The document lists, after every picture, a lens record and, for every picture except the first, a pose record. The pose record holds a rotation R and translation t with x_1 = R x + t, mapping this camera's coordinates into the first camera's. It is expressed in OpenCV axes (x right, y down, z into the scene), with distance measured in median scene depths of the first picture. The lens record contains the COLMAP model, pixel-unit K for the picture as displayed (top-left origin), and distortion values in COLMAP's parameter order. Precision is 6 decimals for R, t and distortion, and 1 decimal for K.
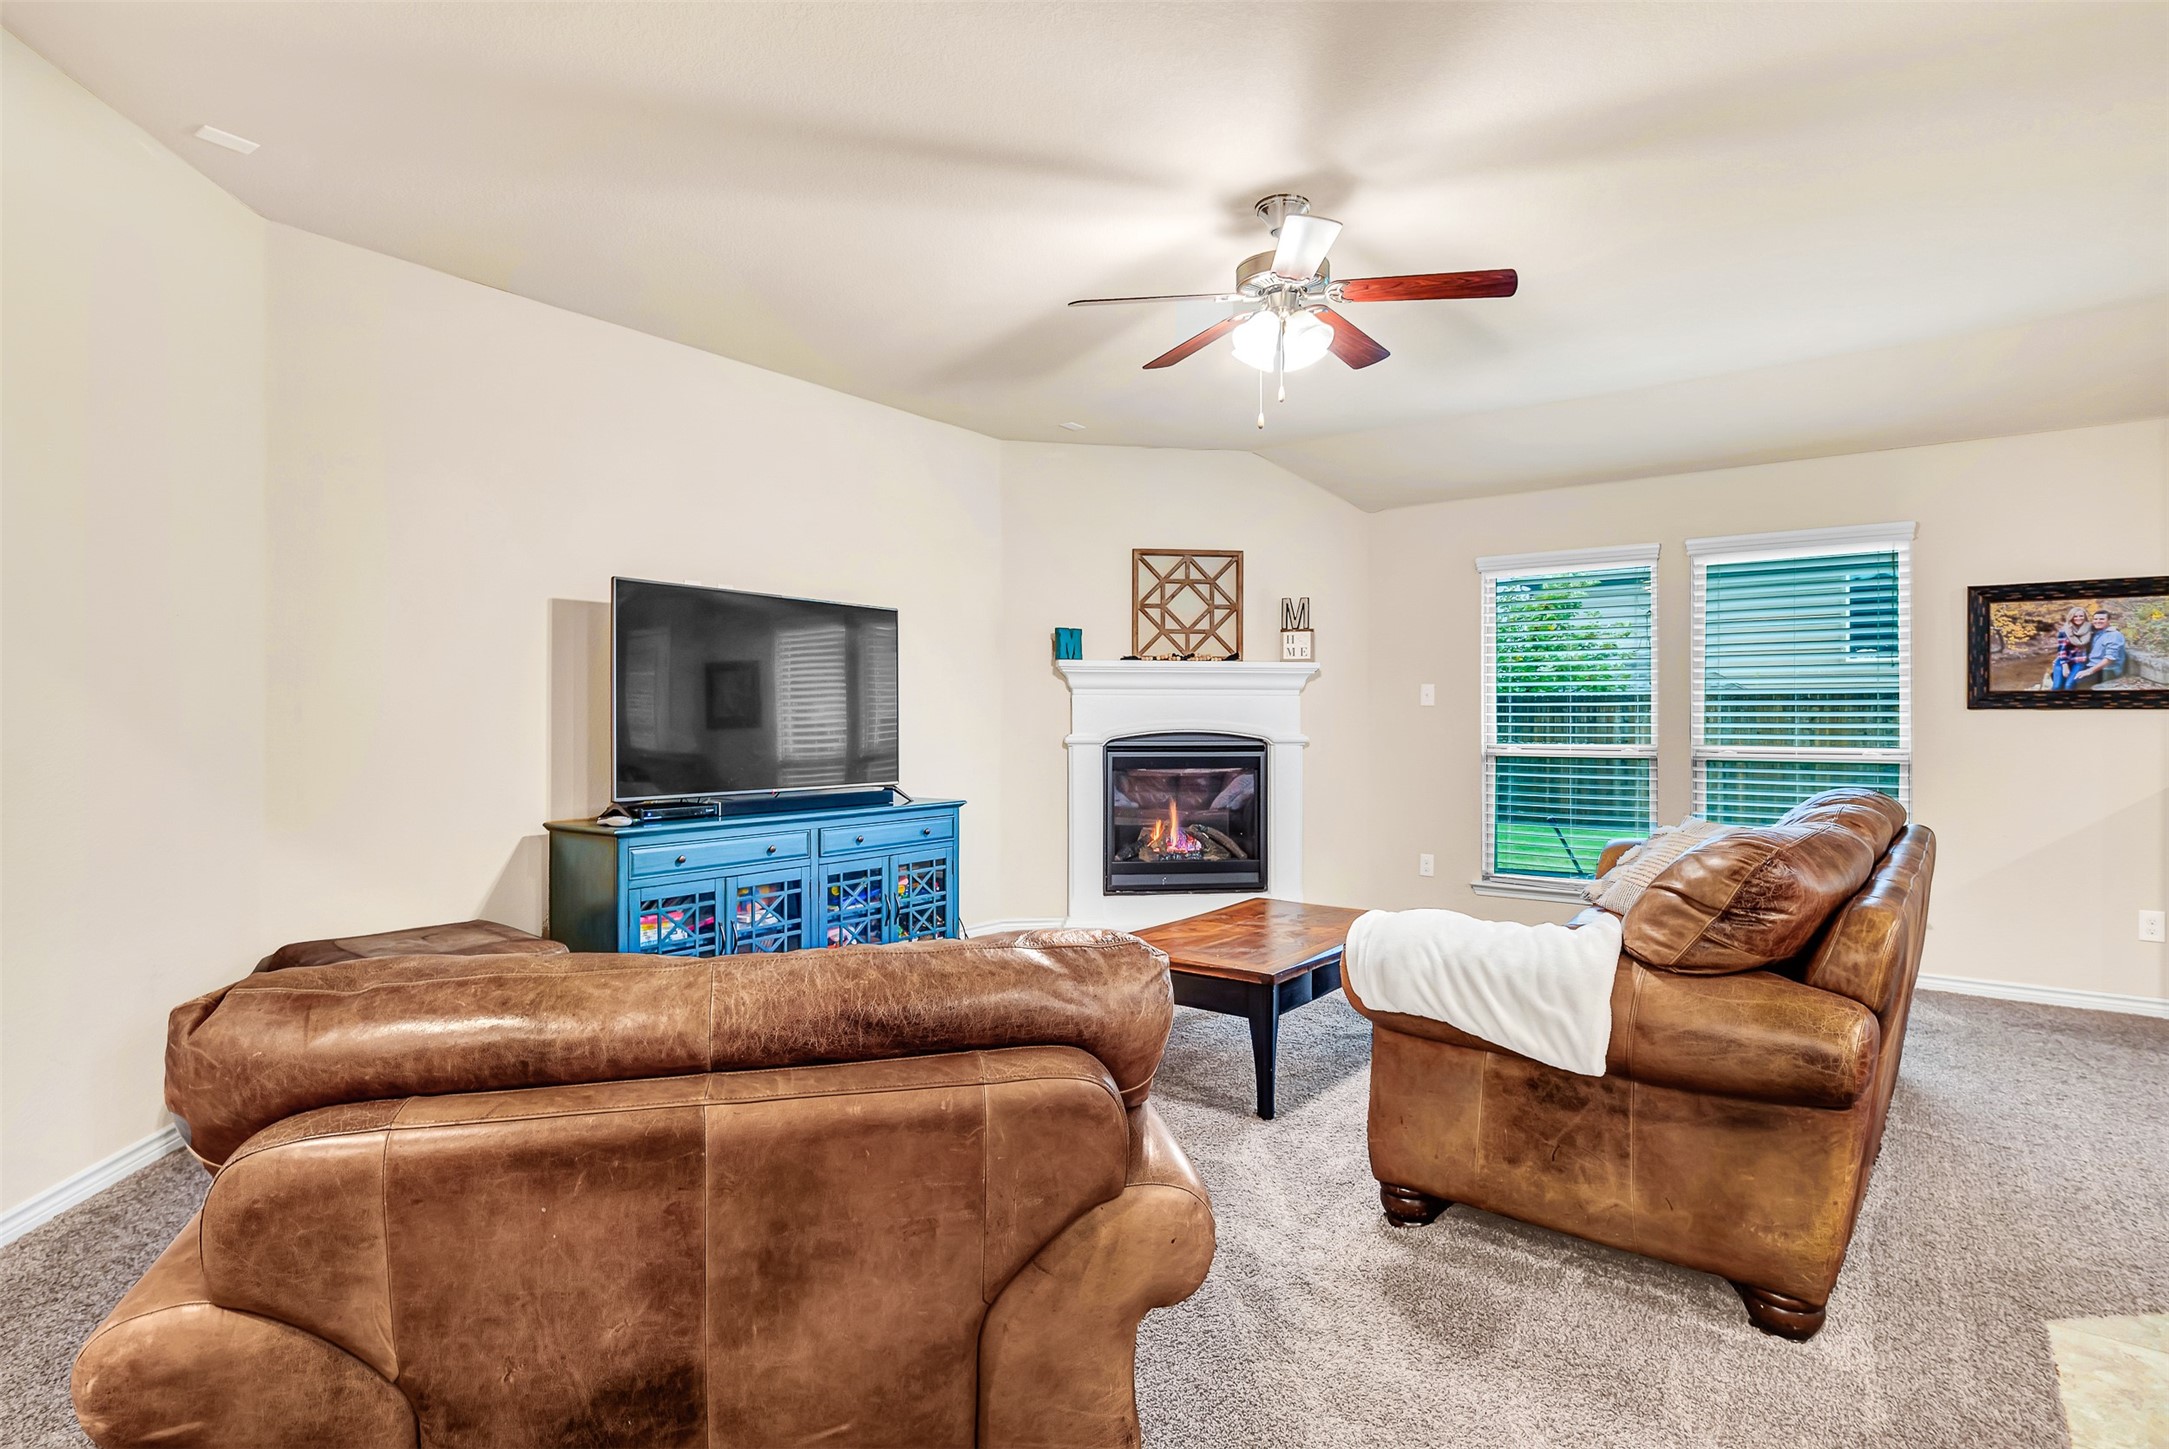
lens RADIAL K [[1106.3, 0, 1082.2], [0, 1106.3, 716.5], [0, 0, 1]] dist [-0.016518, 0.006619]
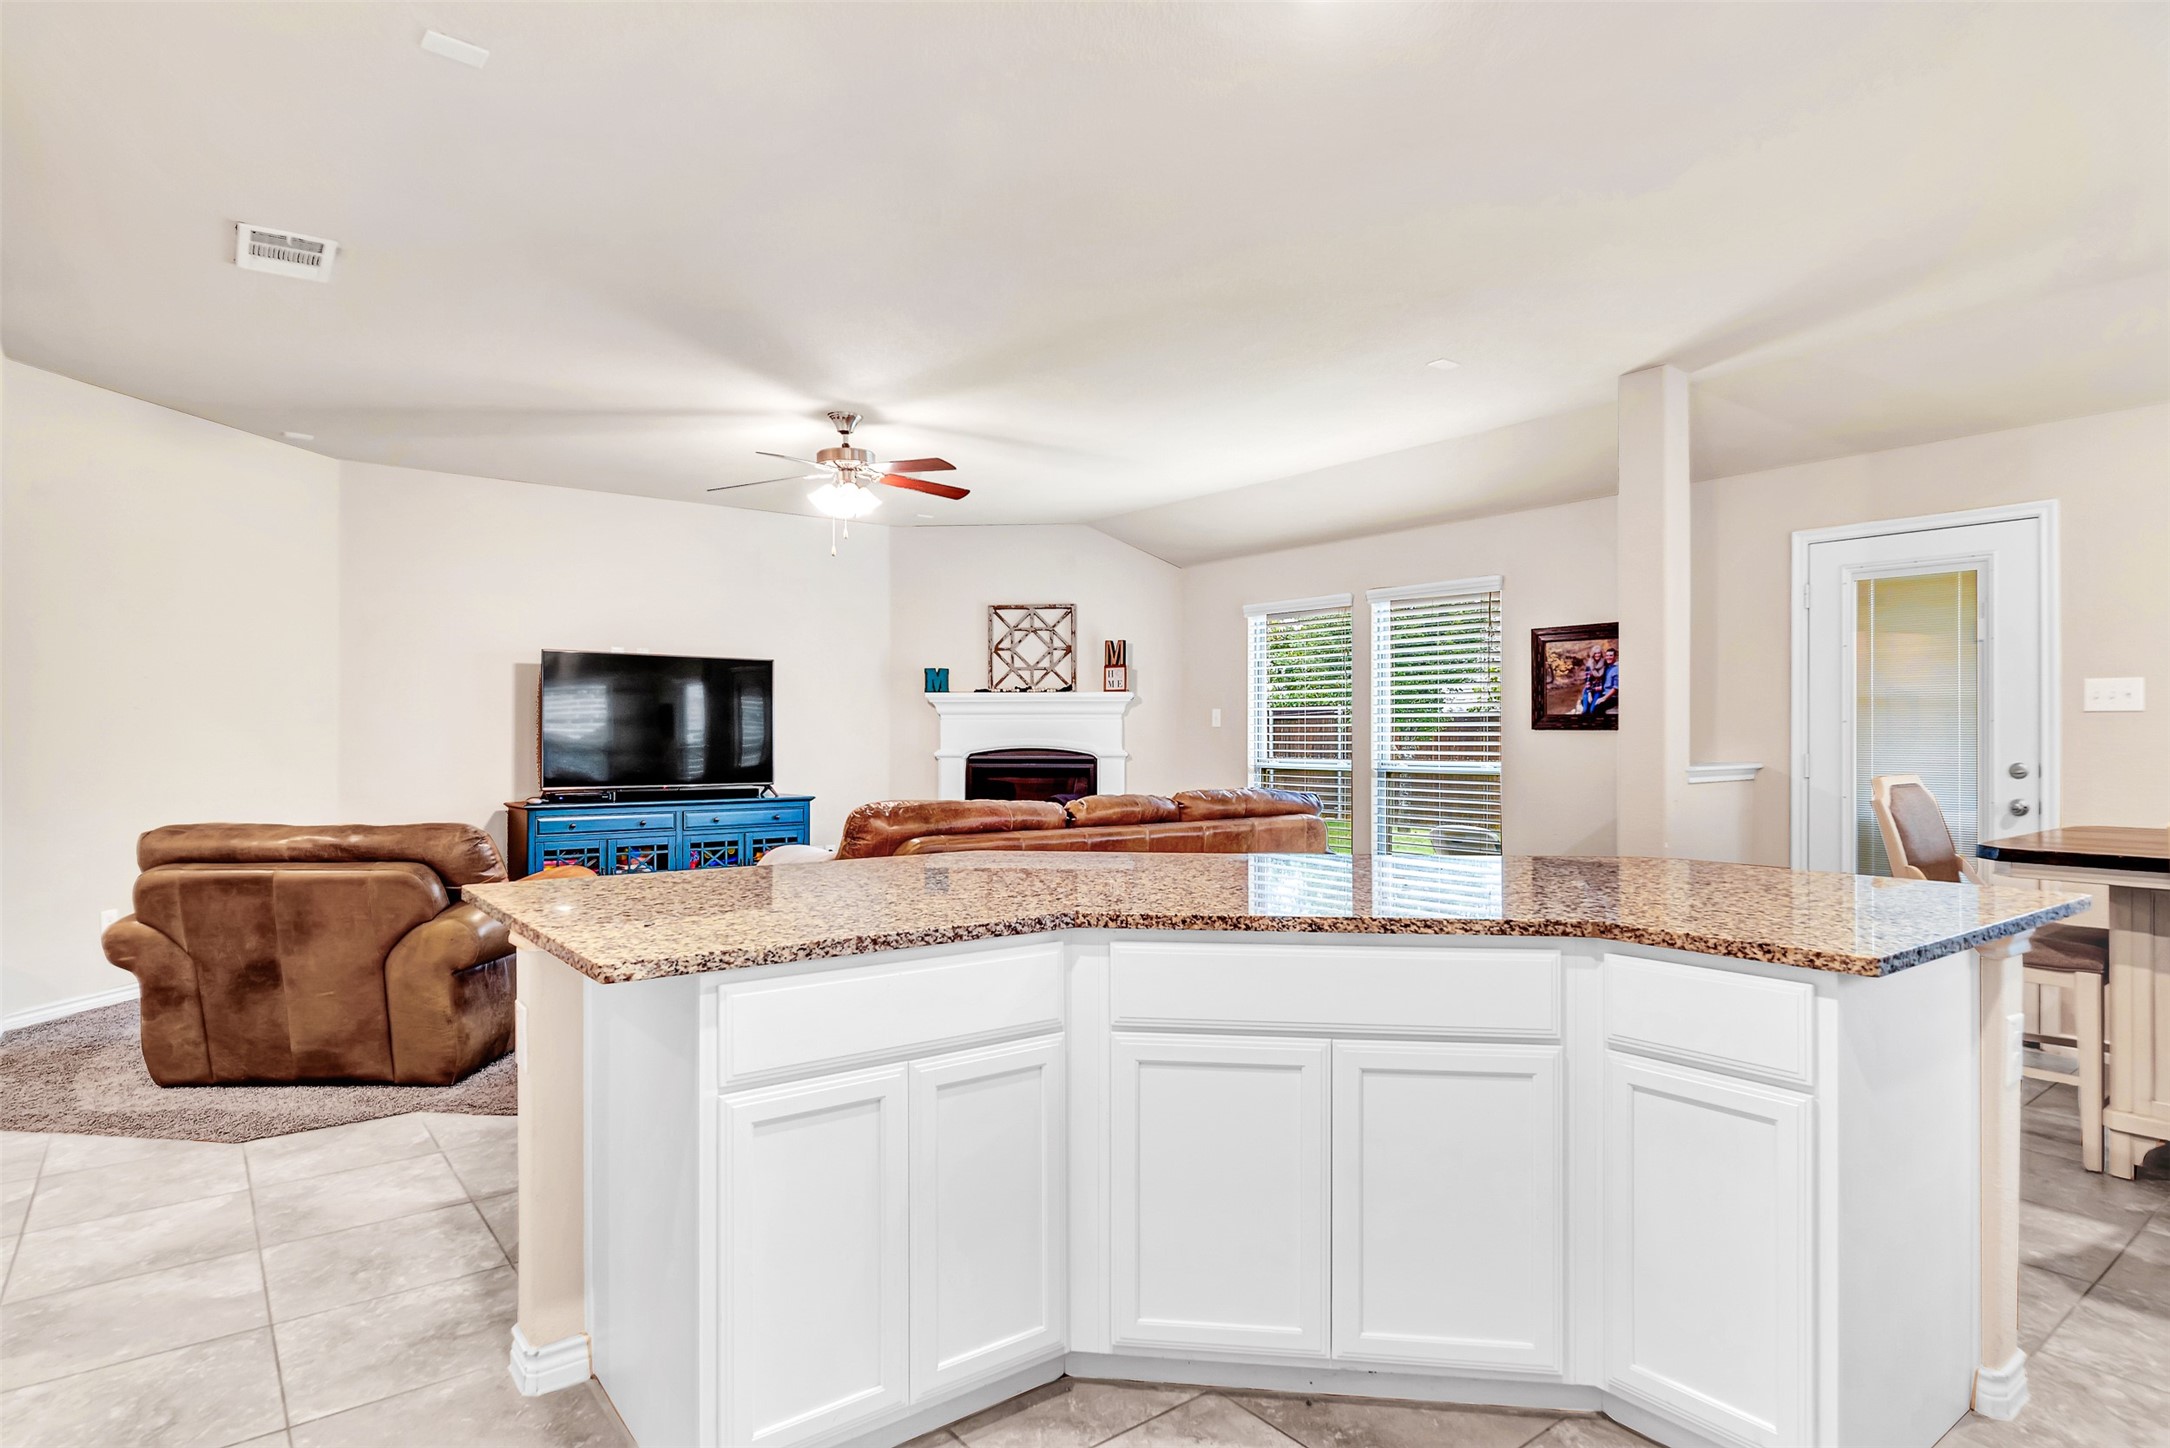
lens RADIAL K [[1162.9, 0, 1075.1], [0, 1162.9, 733.0], [0, 0, 1]] dist [-0.014937, 0.004872]
pose [[0.966022, -0.001464, -0.258454, 0.601089], [0.001056, 0.999998, -0.001719, -0.001187], [0.258456, 0.001388, 0.966022, -0.341886]]
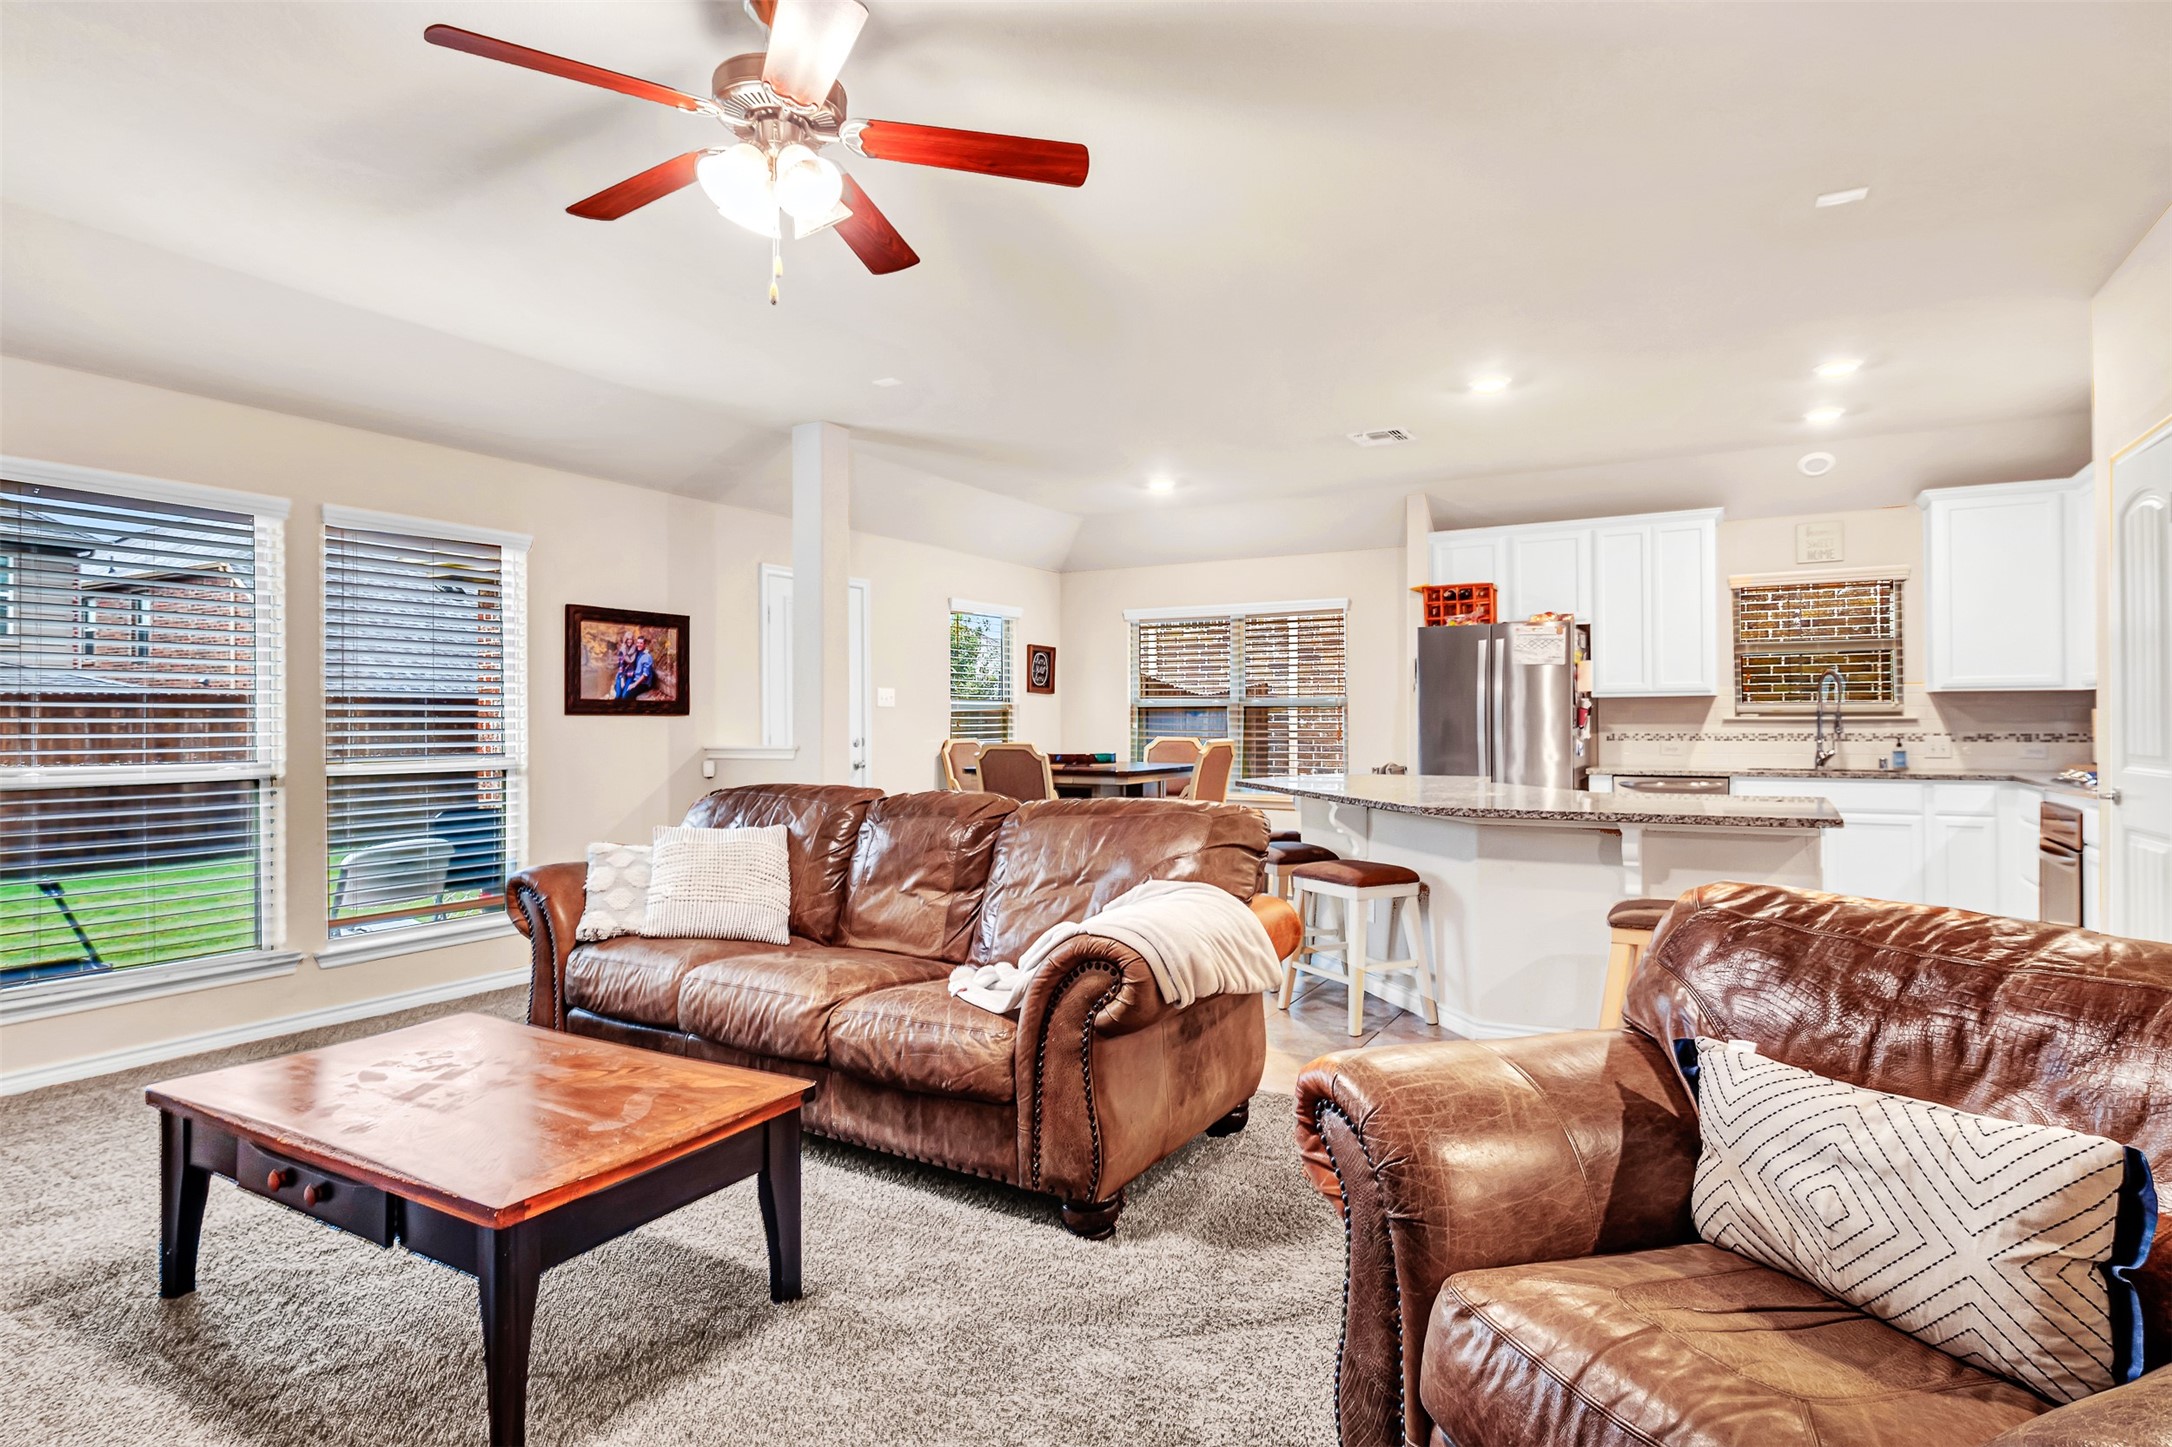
lens RADIAL K [[1164.0, 0, 1090.4], [0, 1164.0, 712.1], [0, 0, 1]] dist [-0.014937, 0.004872]
pose [[-0.140474, 0.006269, 0.990065, -0.386284], [0.002998, 0.999978, -0.005906, -0.001163], [-0.990080, 0.002138, -0.140490, 0.594640]]
